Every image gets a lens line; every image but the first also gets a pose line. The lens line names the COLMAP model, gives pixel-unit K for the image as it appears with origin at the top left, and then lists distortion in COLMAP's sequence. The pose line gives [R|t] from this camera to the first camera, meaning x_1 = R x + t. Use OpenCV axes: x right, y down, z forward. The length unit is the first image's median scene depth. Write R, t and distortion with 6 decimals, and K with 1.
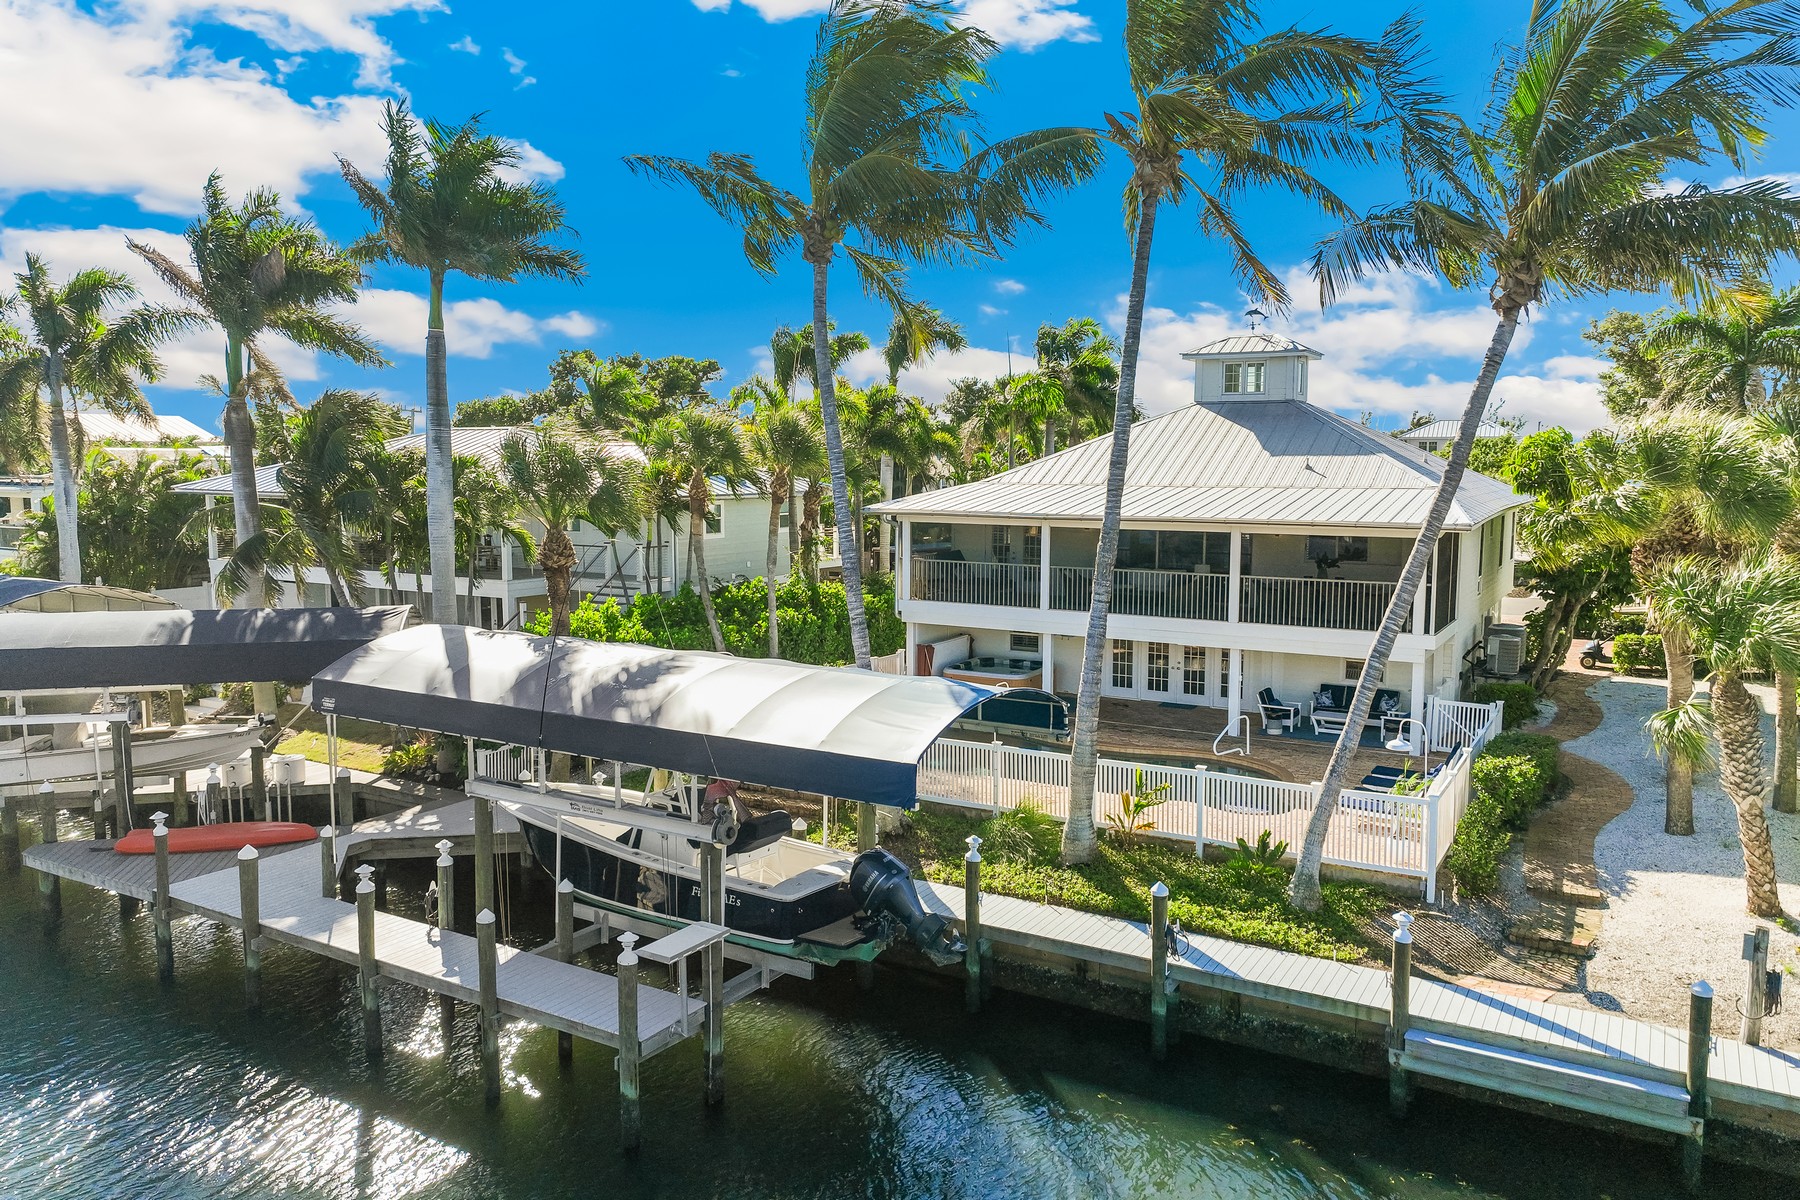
lens RADIAL K [[1262.7, 0, 889.5], [0, 1262.7, 599.6], [0, 0, 1]] dist [0.003999, -0.000468]
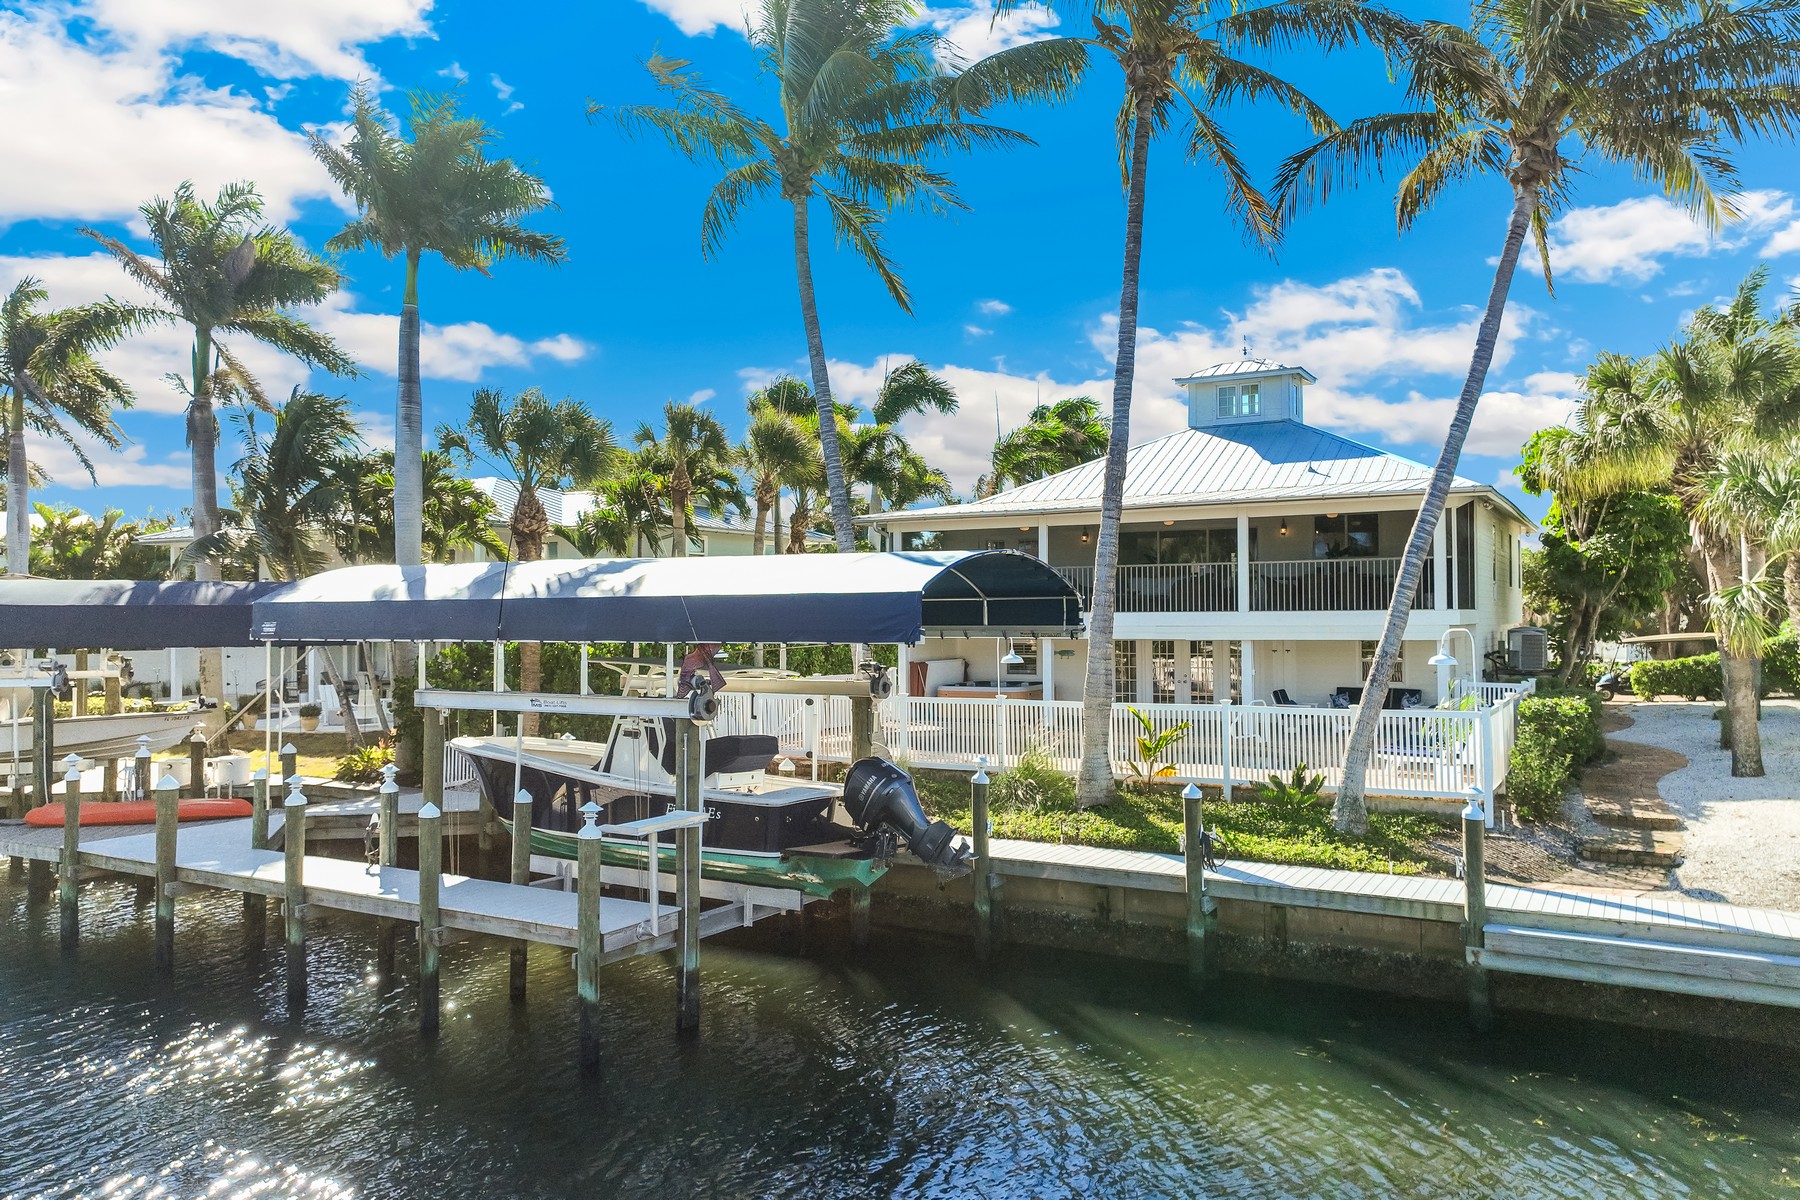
lens RADIAL K [[1257.0, 0, 889.1], [0, 1257.0, 600.0], [0, 0, 1]] dist [0.001817, 0.006193]
pose [[0.999891, -0.007403, 0.012811, -0.008695], [0.008942, 0.992168, -0.124593, 0.176343], [-0.011788, 0.124694, 0.992125, 0.091527]]
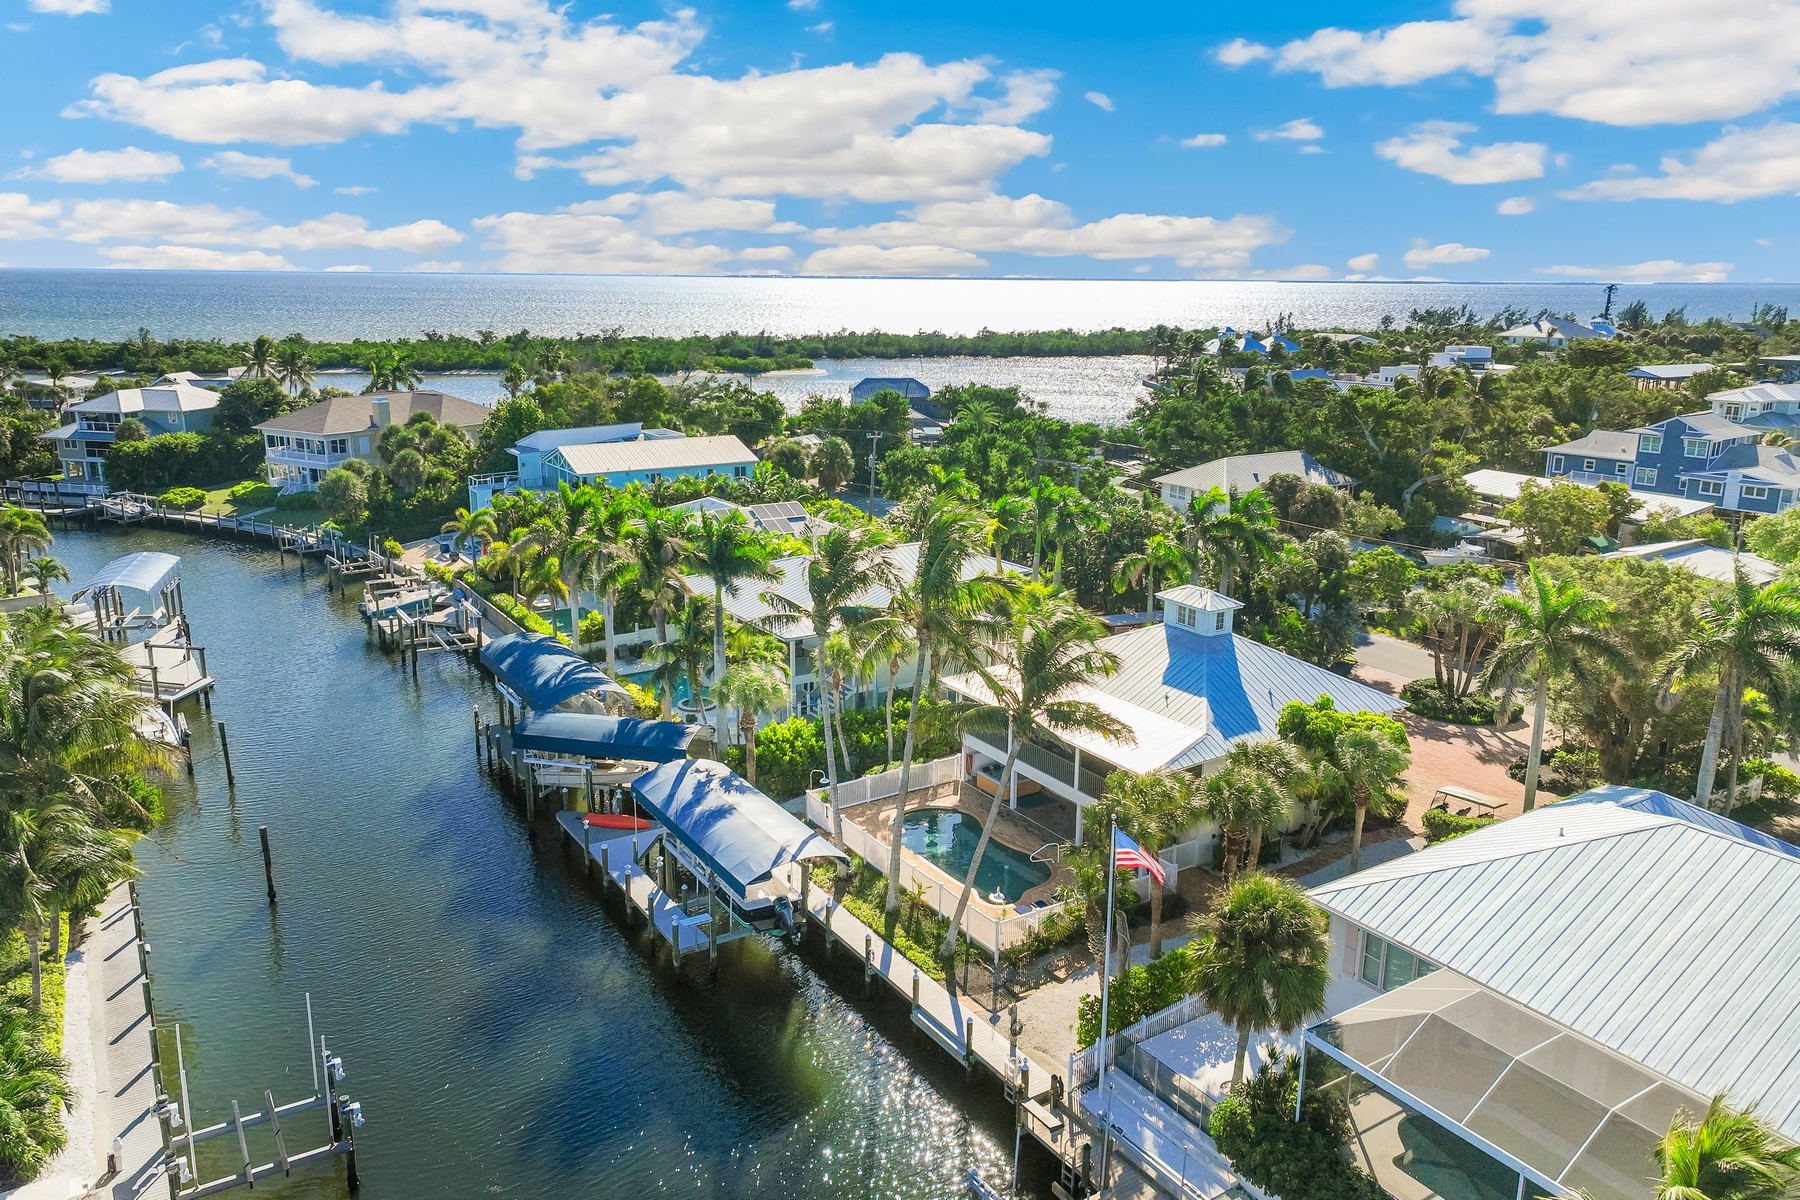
lens RADIAL K [[1257.0, 0, 889.1], [0, 1257.0, 600.0], [0, 0, 1]] dist [0.001817, 0.006193]
pose [[0.883205, 0.115695, -0.454492, 1.172251], [-0.061660, 0.989327, 0.132020, -0.688100], [0.464916, -0.088576, 0.880913, -1.036207]]
